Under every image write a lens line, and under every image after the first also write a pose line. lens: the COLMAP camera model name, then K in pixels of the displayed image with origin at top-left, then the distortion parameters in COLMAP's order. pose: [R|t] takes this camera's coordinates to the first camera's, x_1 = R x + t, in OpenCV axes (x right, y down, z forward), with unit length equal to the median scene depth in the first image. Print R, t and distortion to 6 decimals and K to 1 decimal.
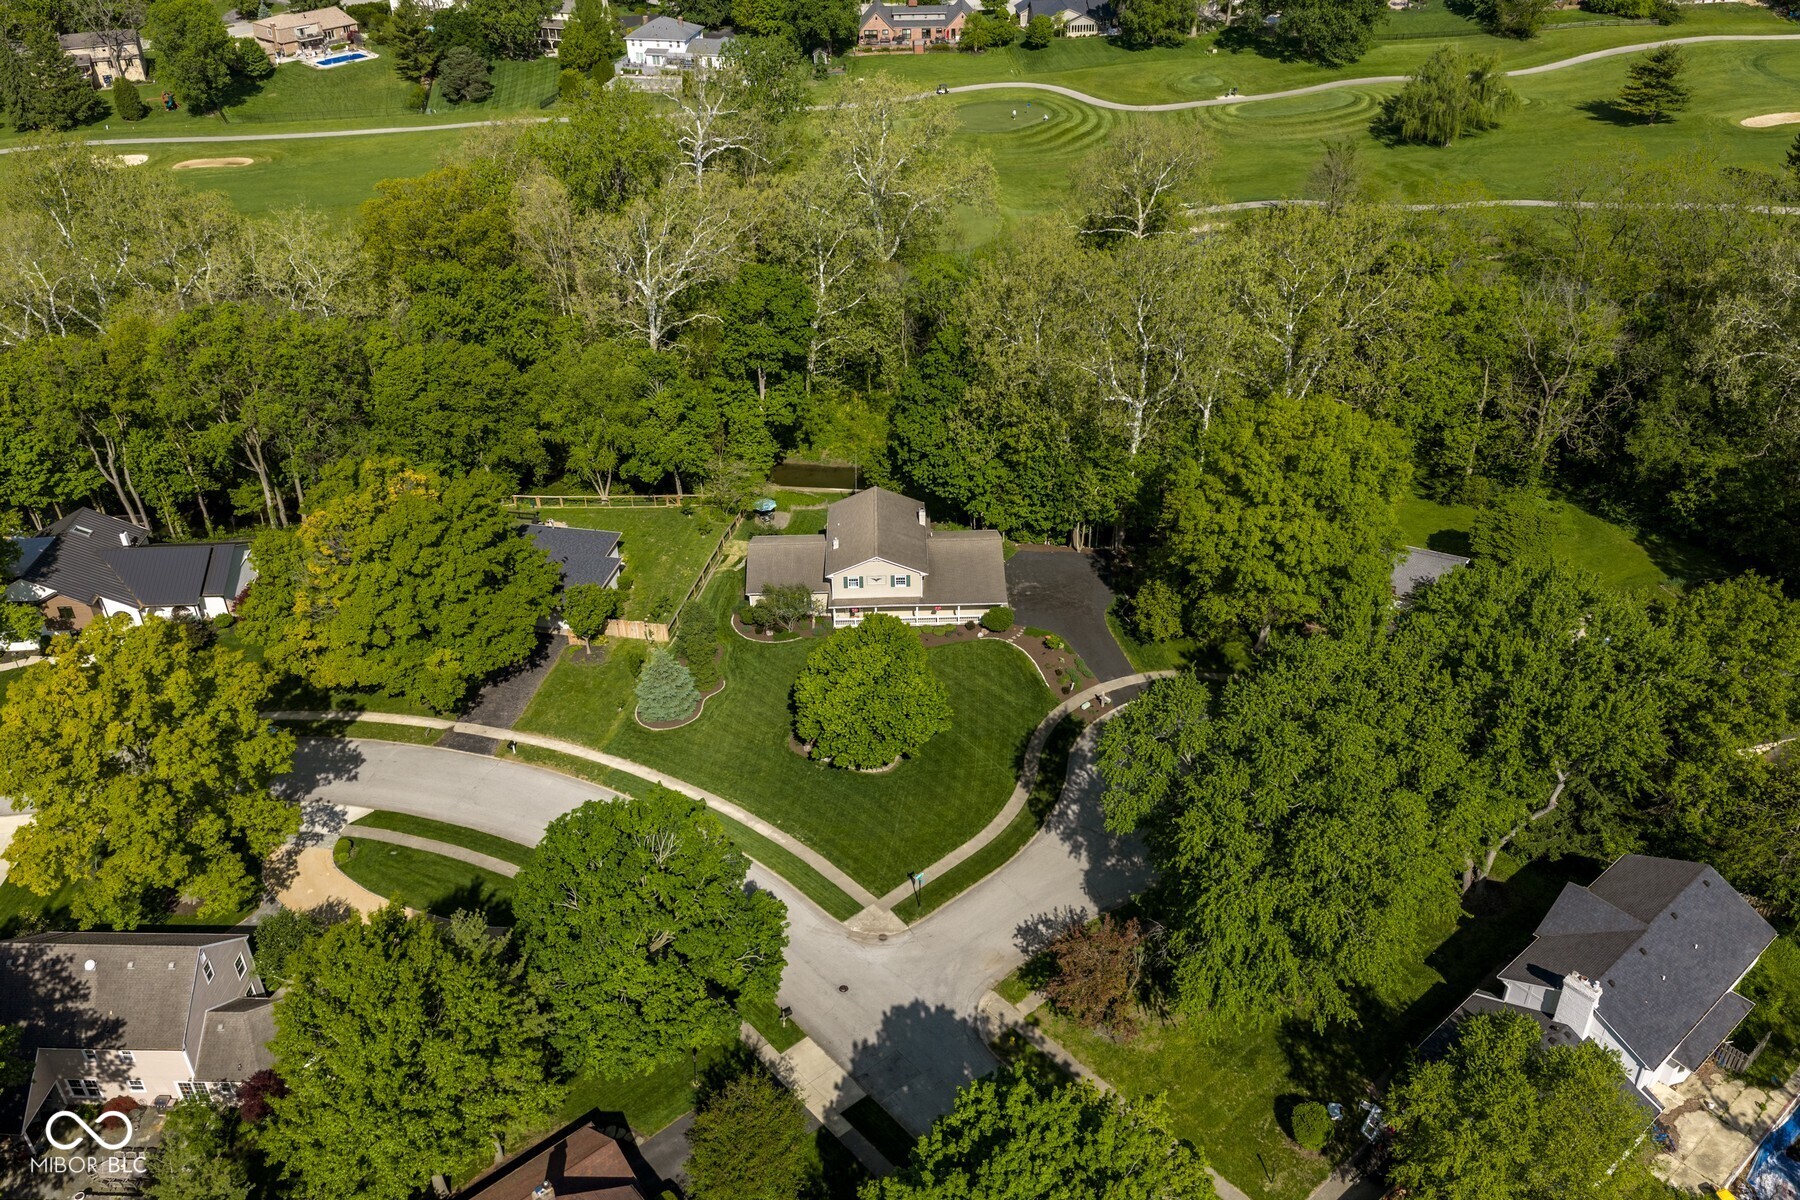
lens RADIAL K [[1495.3, 0, 907.5], [0, 1495.3, 541.7], [0, 0, 1]] dist [0.025320, -0.000631]
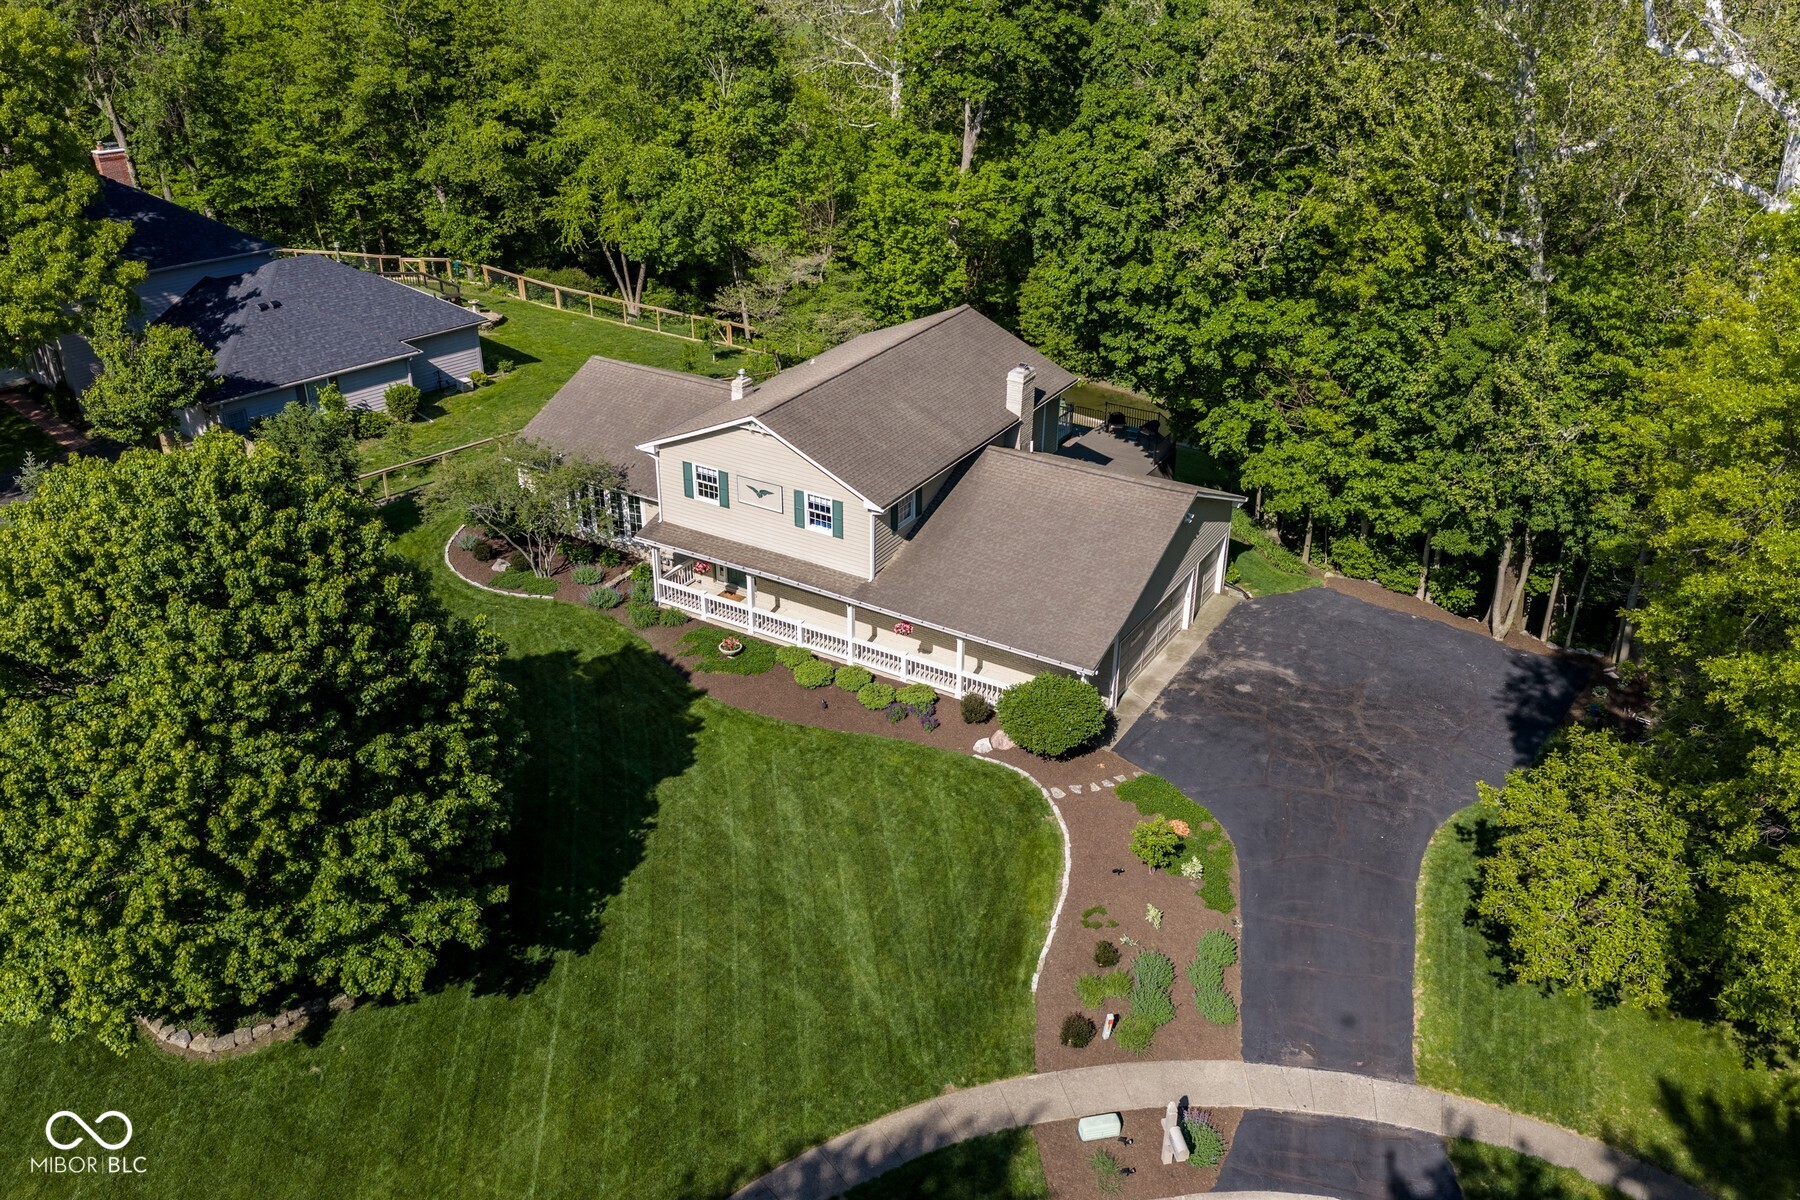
lens RADIAL K [[1505.8, 0, 893.9], [0, 1505.8, 570.0], [0, 0, 1]] dist [0.026478, -0.015913]
pose [[0.844535, 0.260319, -0.467968, 0.167192], [-0.288239, 0.957478, 0.012441, 0.028759], [0.451307, 0.124379, 0.883658, 0.704870]]
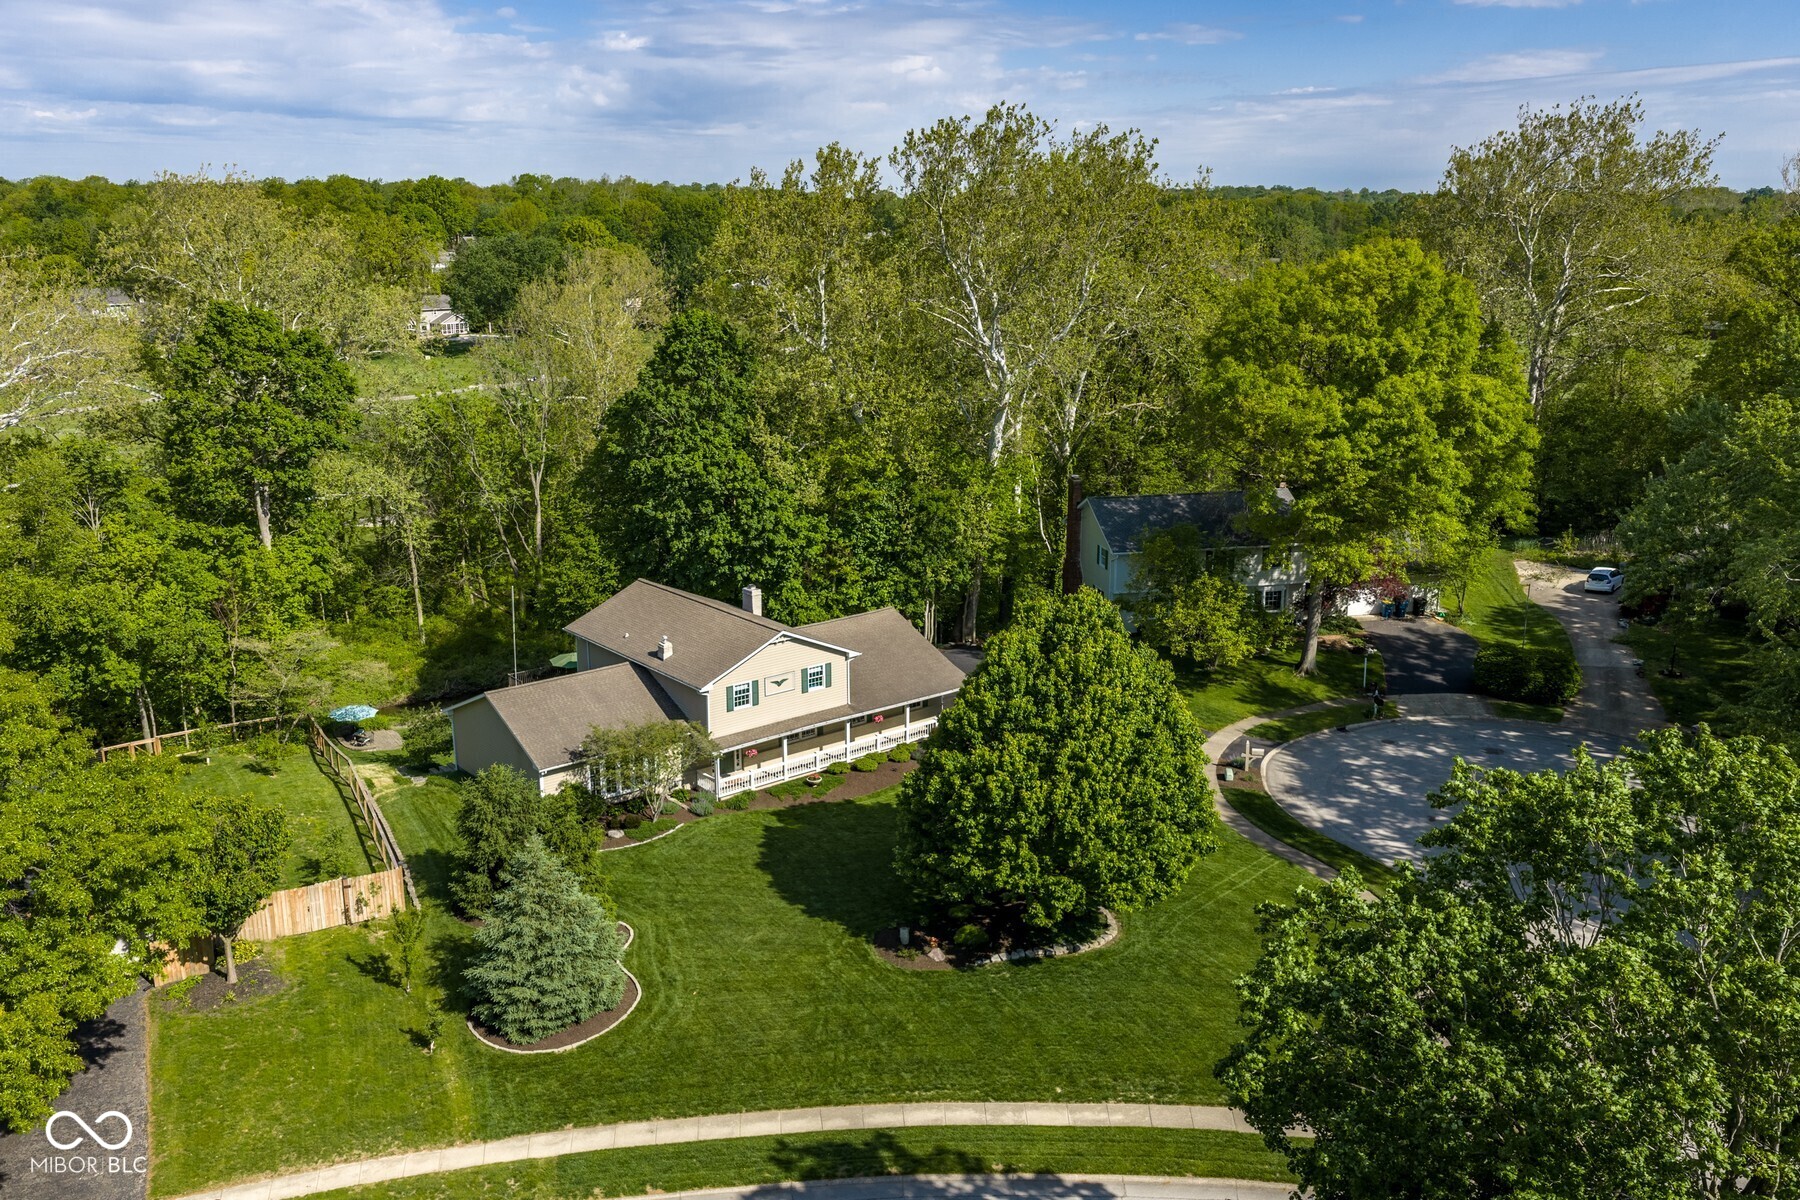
lens RADIAL K [[1487.0, 0, 892.2], [0, 1487.0, 593.2], [0, 0, 1]] dist [0.032734, -0.015482]
pose [[0.787373, -0.136641, 0.601144, -0.293494], [0.302583, 0.935245, -0.183738, 0.101893], [-0.537111, 0.326566, 0.777732, 0.557326]]
